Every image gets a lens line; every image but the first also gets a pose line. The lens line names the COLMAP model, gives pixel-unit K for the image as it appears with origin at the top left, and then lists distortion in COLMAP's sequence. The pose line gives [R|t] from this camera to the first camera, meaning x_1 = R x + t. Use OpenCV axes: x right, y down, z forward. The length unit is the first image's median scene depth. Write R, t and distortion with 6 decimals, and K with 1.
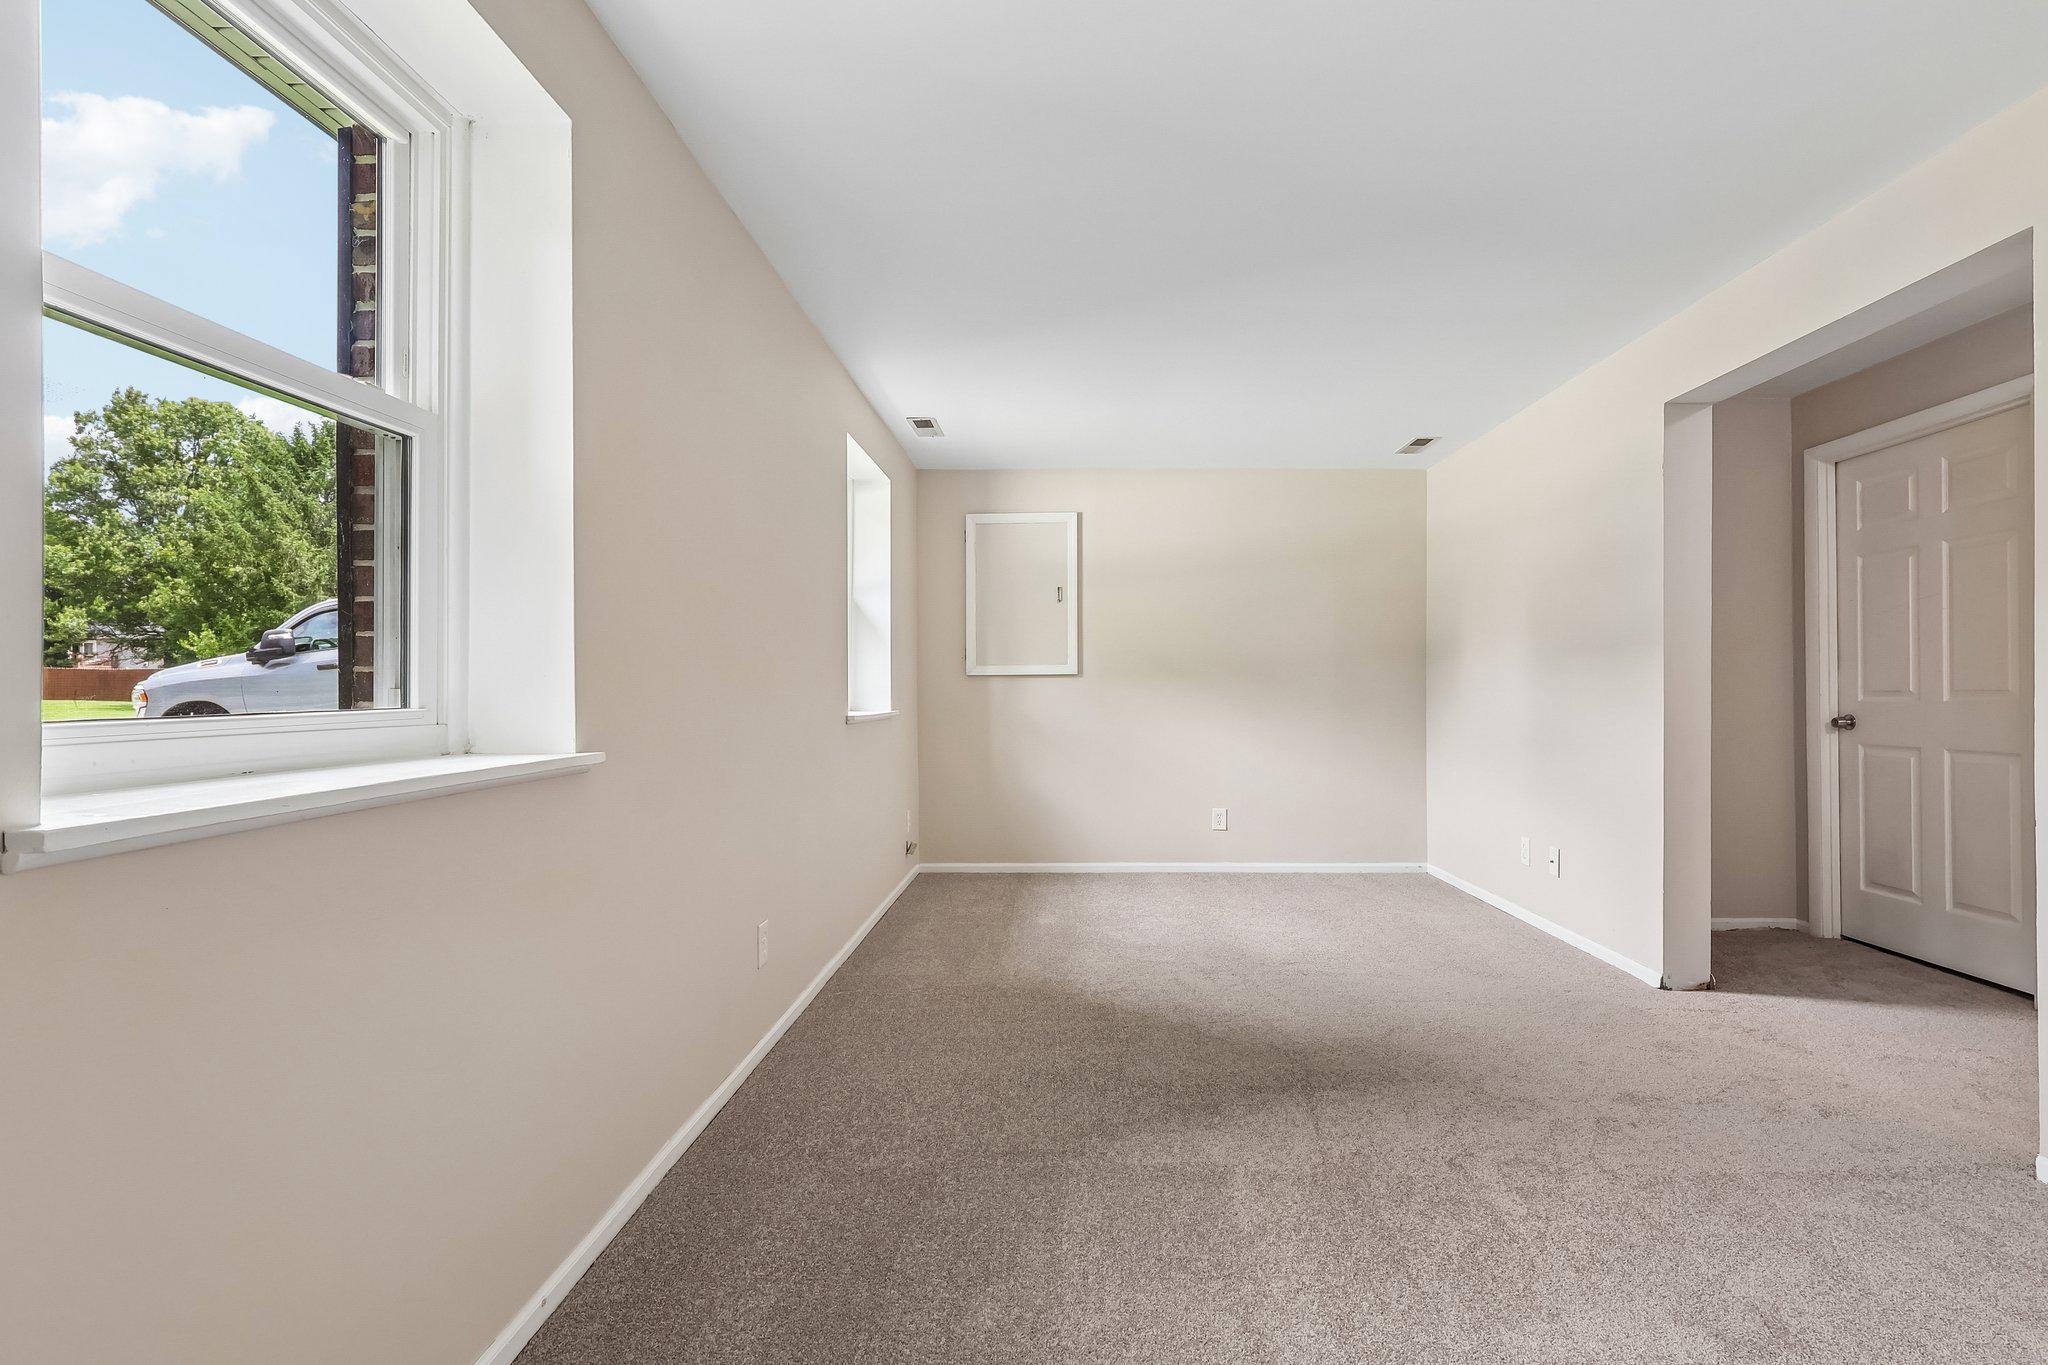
lens RADIAL K [[954.1, 0, 1025.9], [0, 954.1, 693.4], [0, 0, 1]] dist [-0.000851, 0.001064]
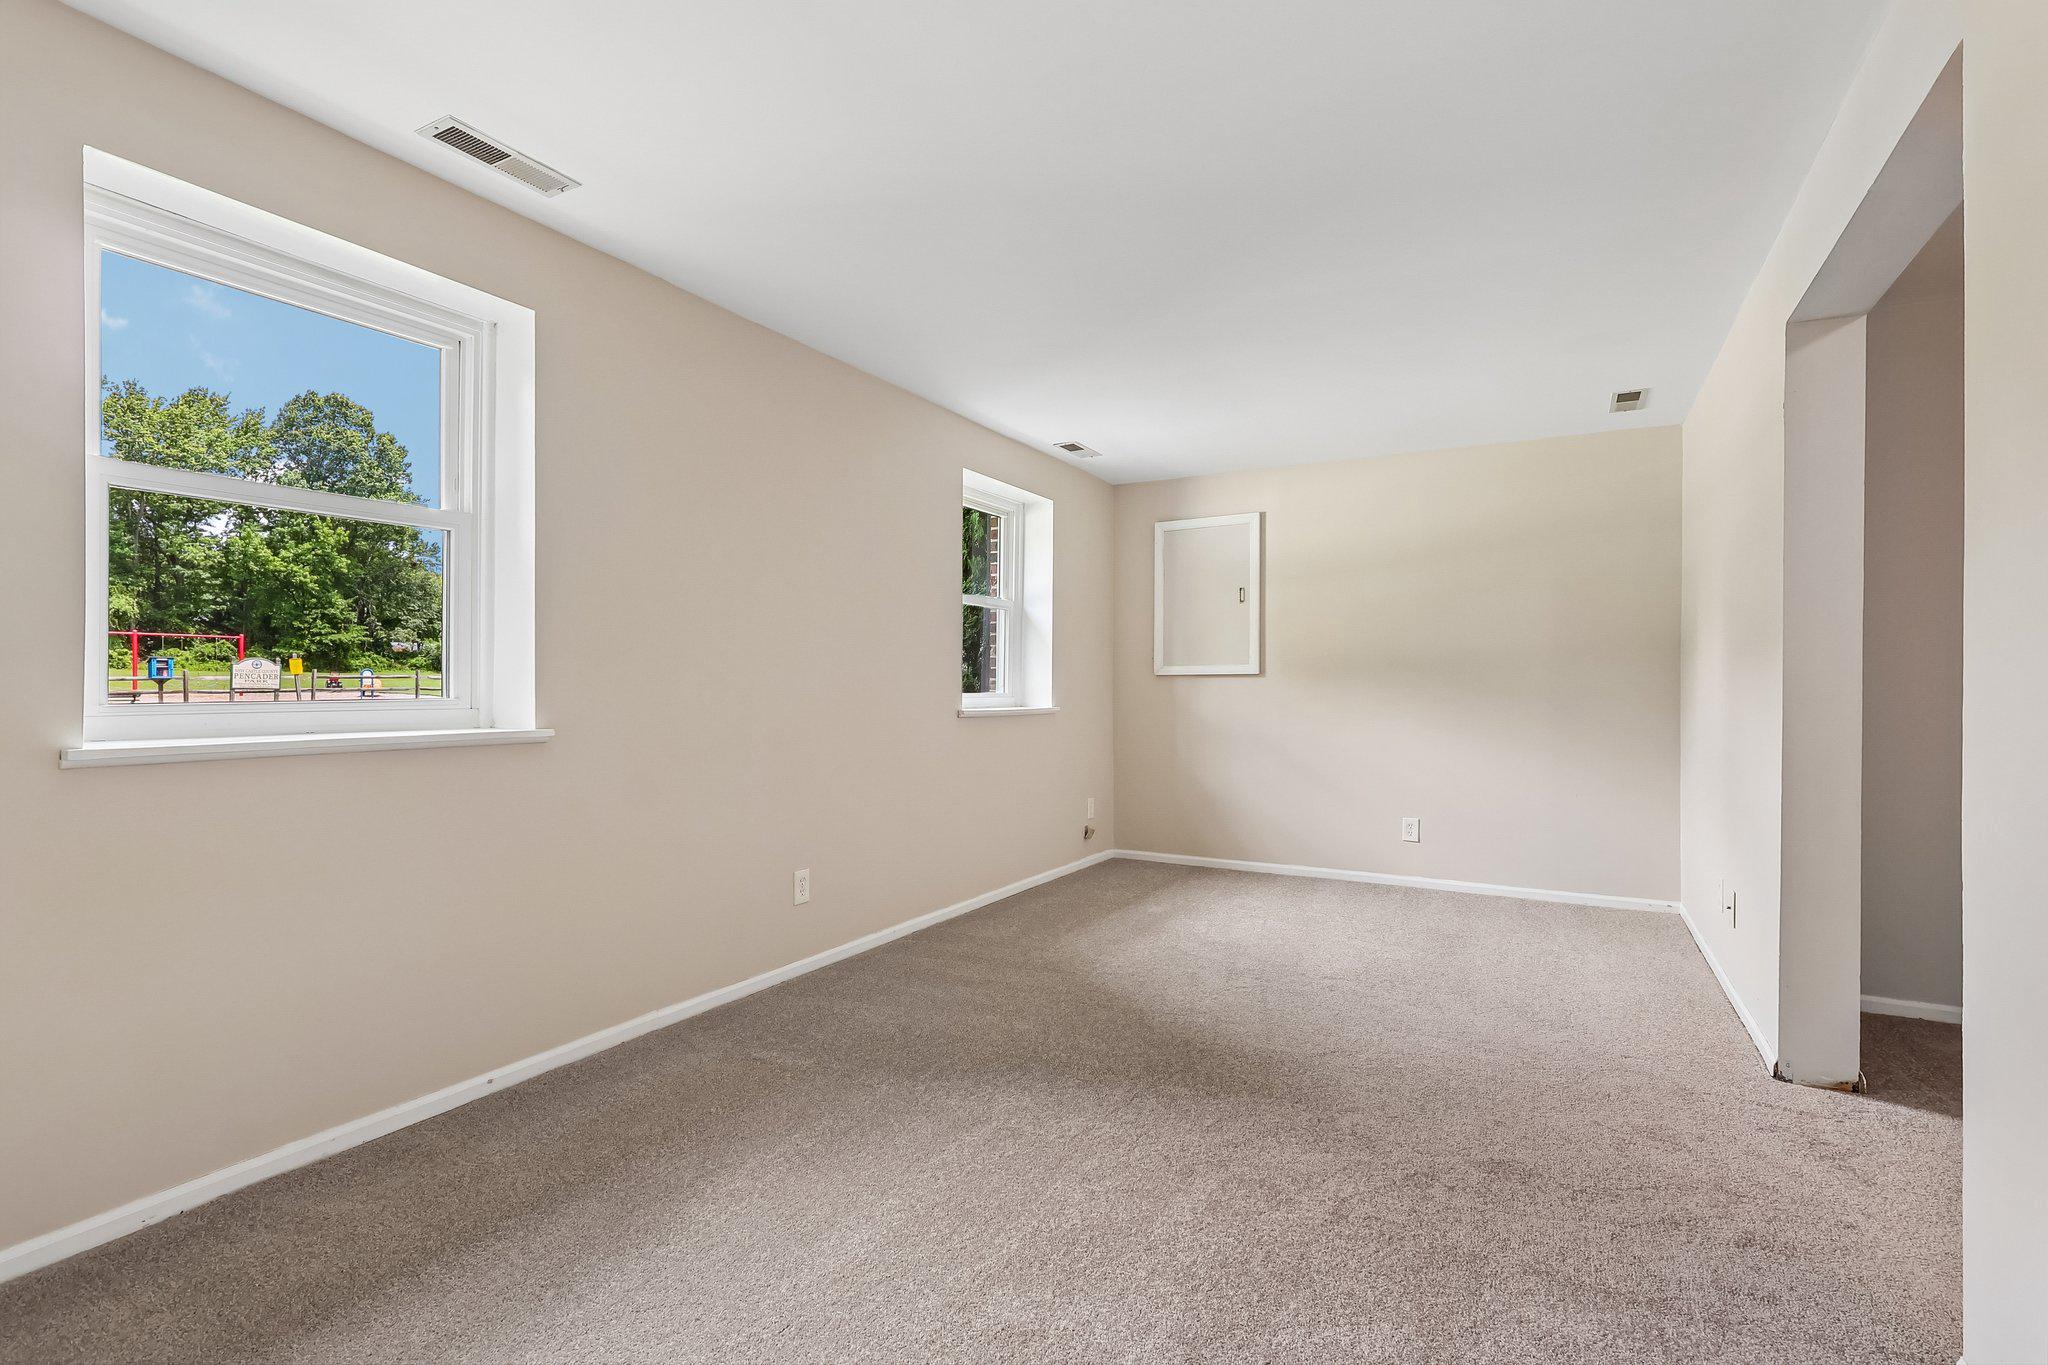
lens RADIAL K [[925.2, 0, 1017.8], [0, 925.2, 689.5], [0, 0, 1]] dist [-0.000663, 0.000571]
pose [[0.878831, 0.006033, -0.477094, 0.336351], [-0.006956, 0.999976, -0.000170, -0.001914], [0.477082, 0.003468, 0.878852, 0.029109]]
